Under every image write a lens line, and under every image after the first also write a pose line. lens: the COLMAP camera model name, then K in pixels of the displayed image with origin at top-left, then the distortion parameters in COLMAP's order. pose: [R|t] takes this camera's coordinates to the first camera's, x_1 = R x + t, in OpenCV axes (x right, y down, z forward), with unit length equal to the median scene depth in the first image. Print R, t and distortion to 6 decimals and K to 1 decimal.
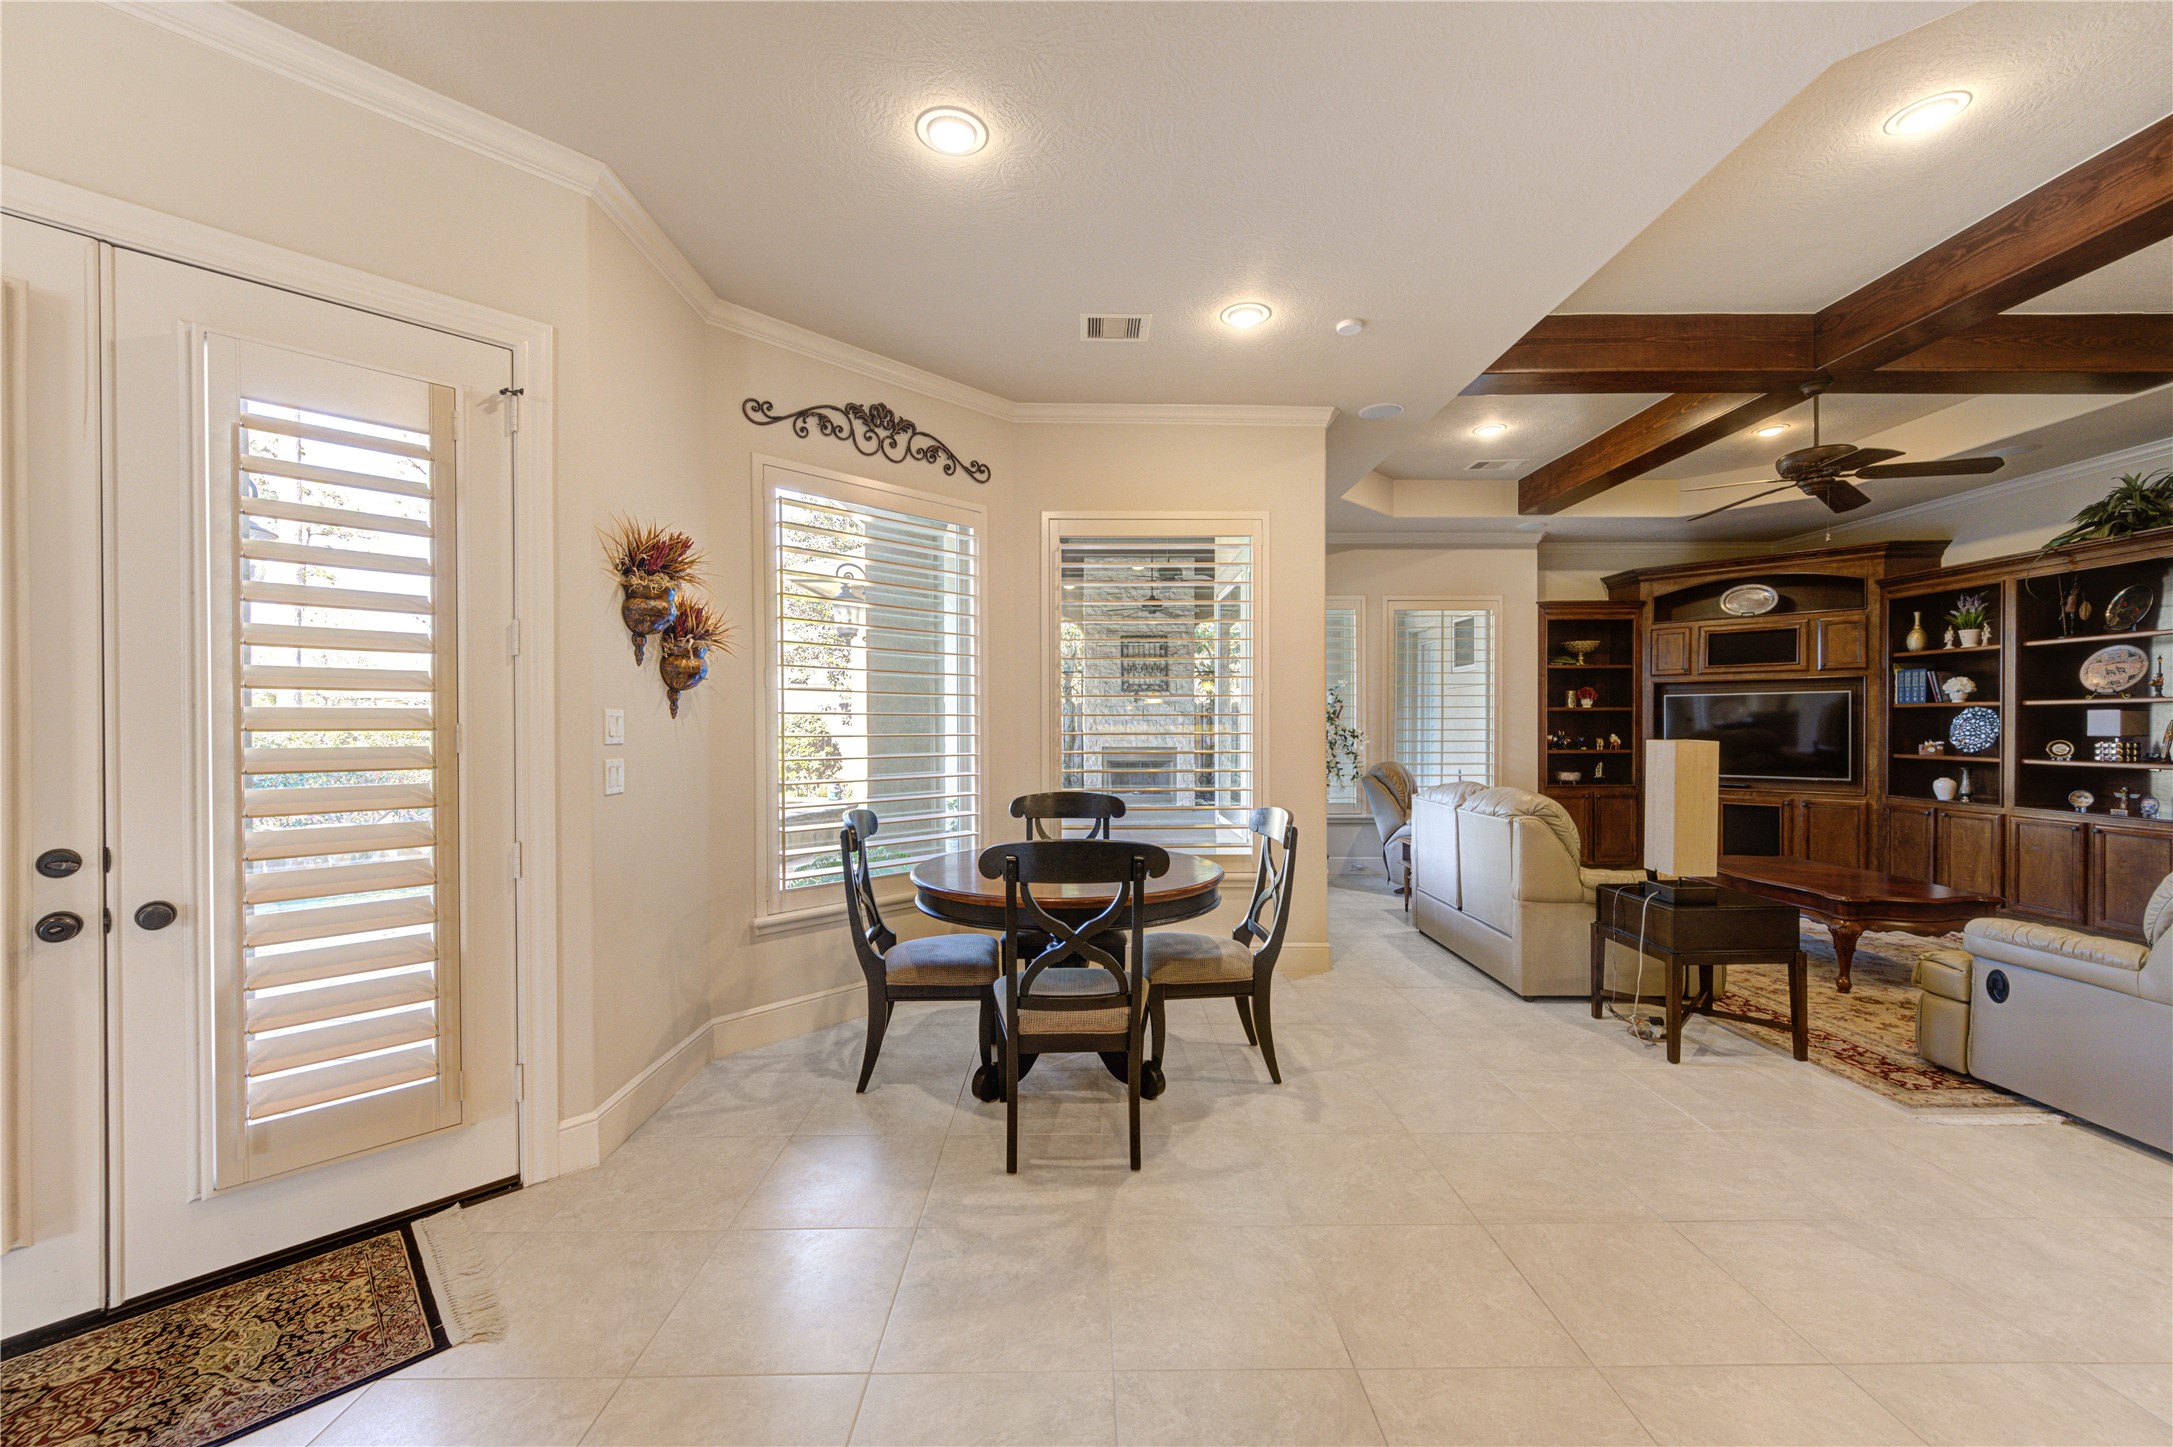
lens RADIAL K [[853.9, 0, 1081.8], [0, 853.9, 732.1], [0, 0, 1]] dist [0.000421, 0.001474]
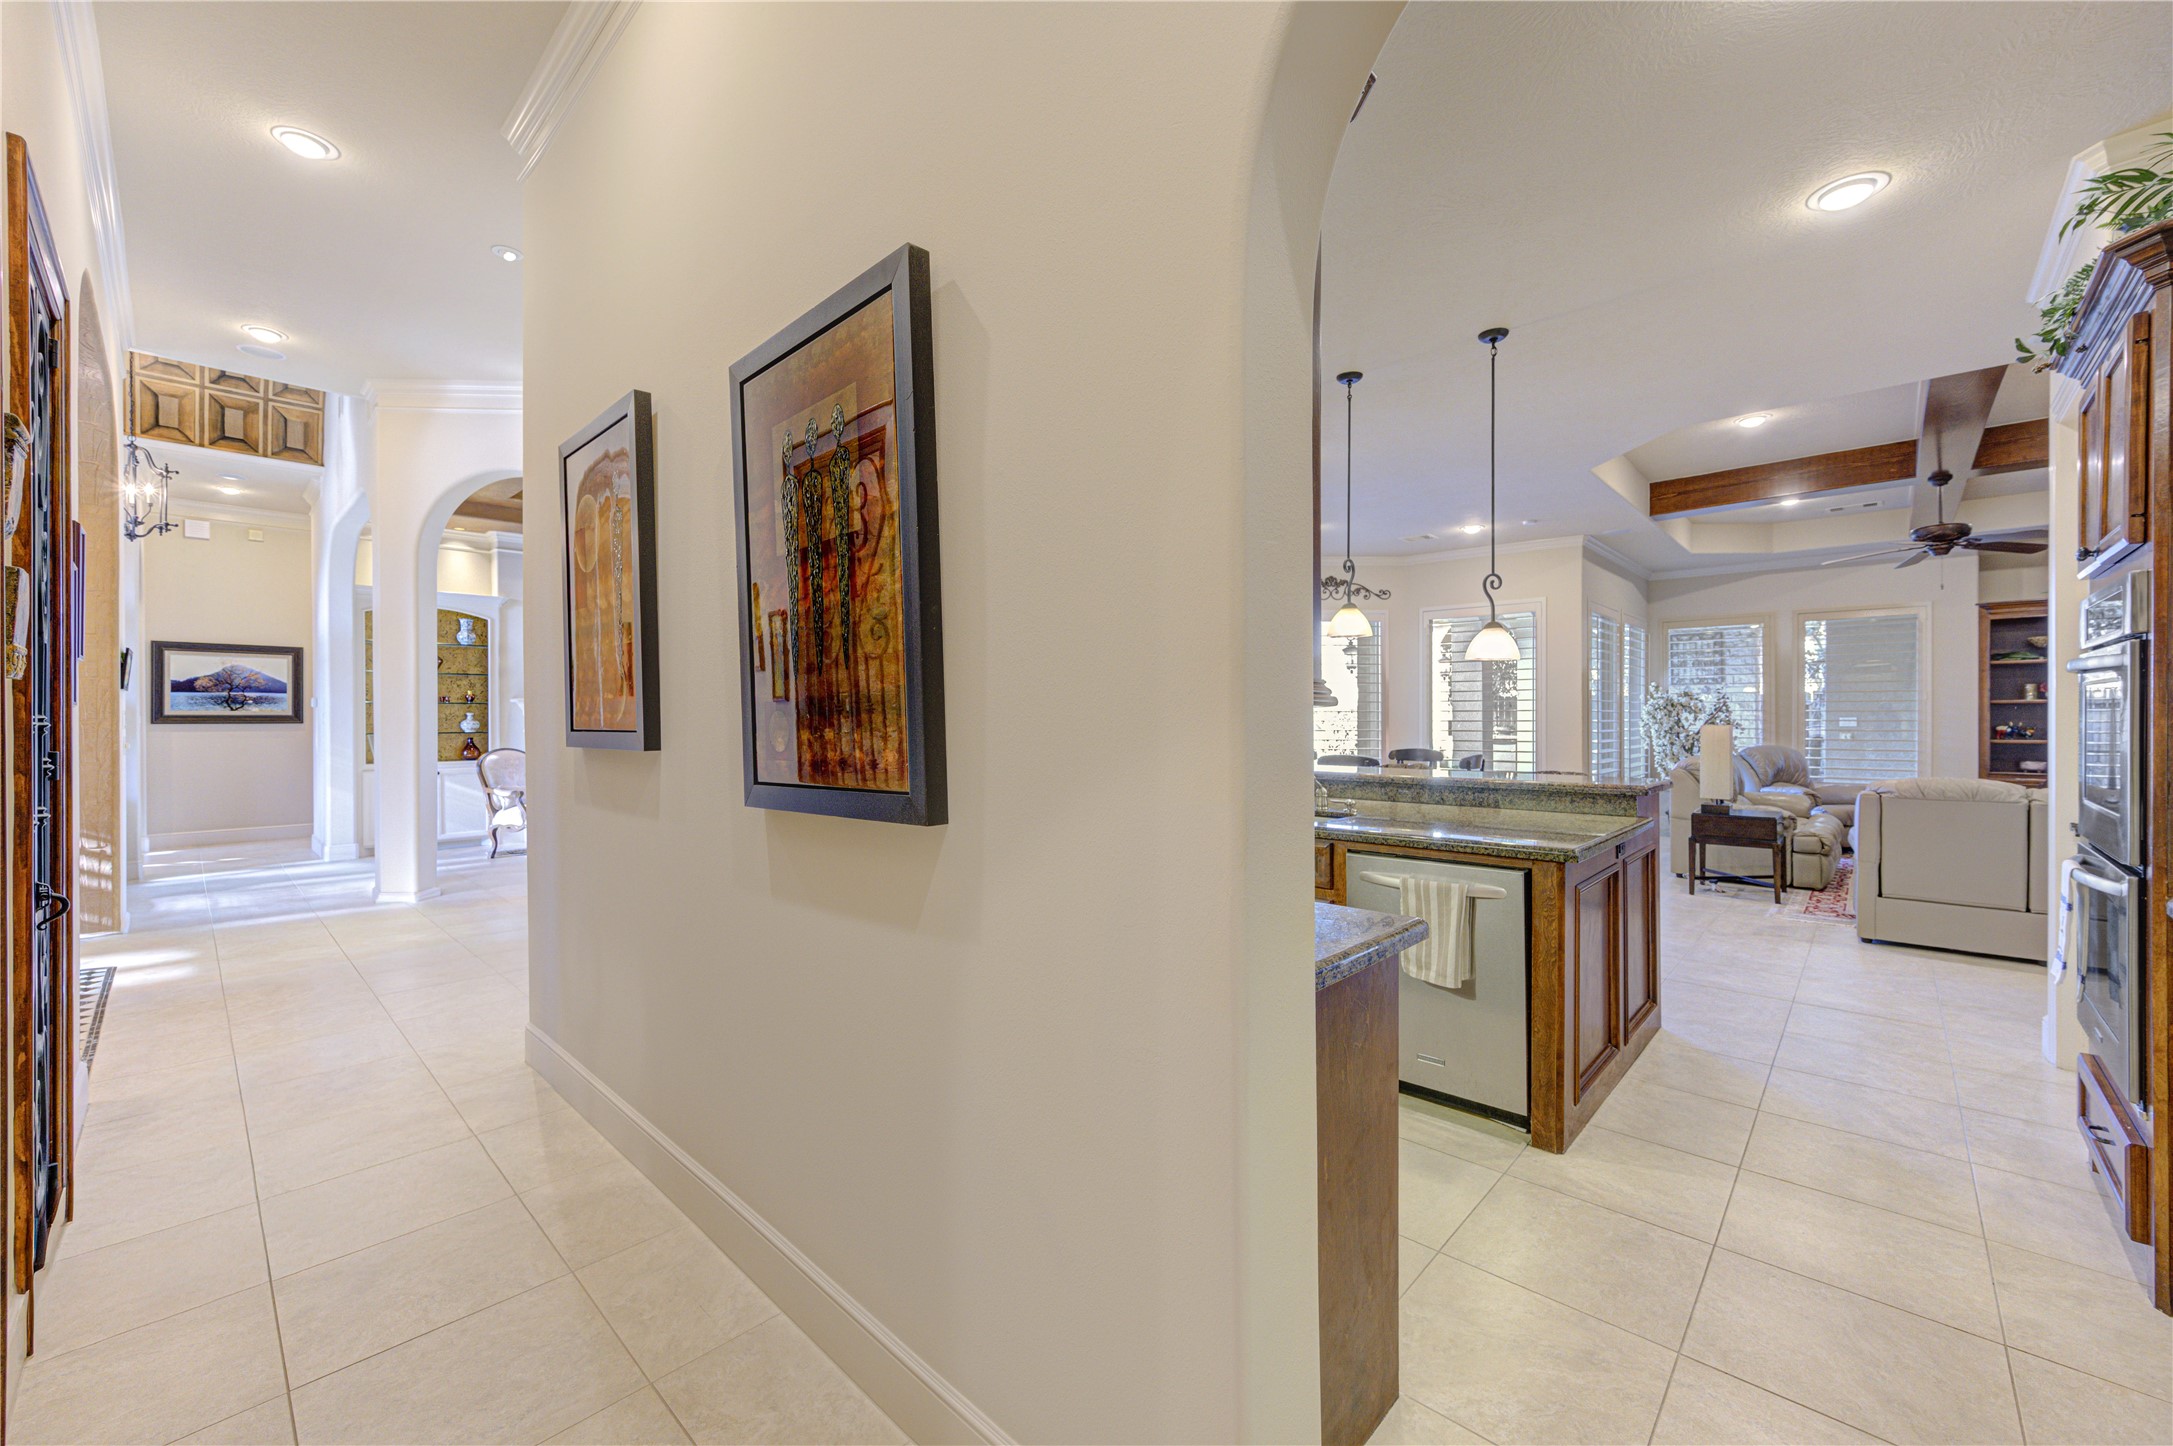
lens RADIAL K [[842.8, 0, 1083.2], [0, 842.8, 721.1], [0, 0, 1]] dist [0.000461, 0.000001]
pose [[0.723543, 0.001169, -0.690279, 0.558275], [-0.003932, 0.999989, -0.002428, 0.007427], [0.690268, 0.004471, 0.723540, -0.718191]]
